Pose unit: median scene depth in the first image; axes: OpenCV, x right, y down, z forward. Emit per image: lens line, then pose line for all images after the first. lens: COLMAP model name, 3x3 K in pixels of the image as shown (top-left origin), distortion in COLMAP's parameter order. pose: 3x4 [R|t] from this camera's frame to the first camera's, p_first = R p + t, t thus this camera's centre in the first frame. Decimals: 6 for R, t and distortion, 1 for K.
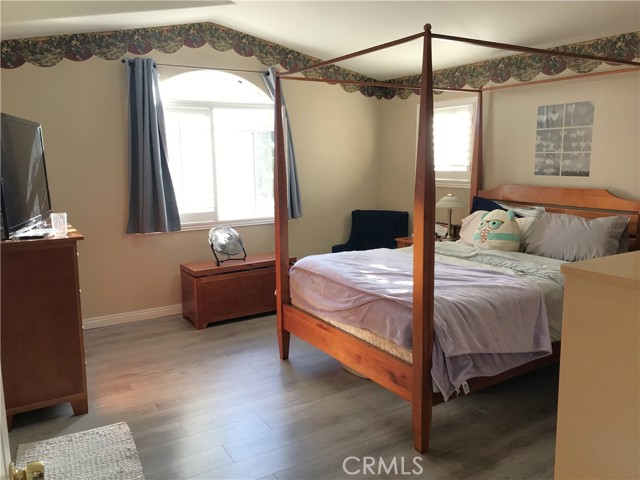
lens RADIAL K [[526.4, 0, 320.0], [0, 526.4, 240.0], [0, 0, 1]] dist [0.012872, 0.000732]
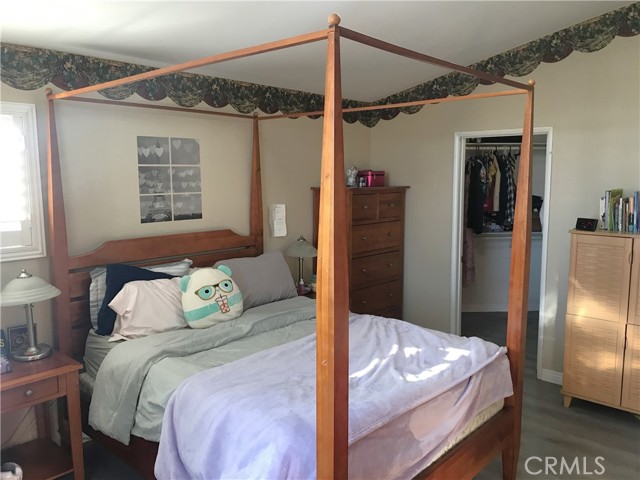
lens RADIAL K [[526.4, 0, 320.0], [0, 526.4, 240.0], [0, 0, 1]] dist [0.012872, 0.000732]
pose [[-0.286591, -0.105999, 0.952171, -0.436465], [0.163025, 0.973970, 0.157495, -0.189787], [-0.944081, 0.200365, -0.261851, 1.019981]]
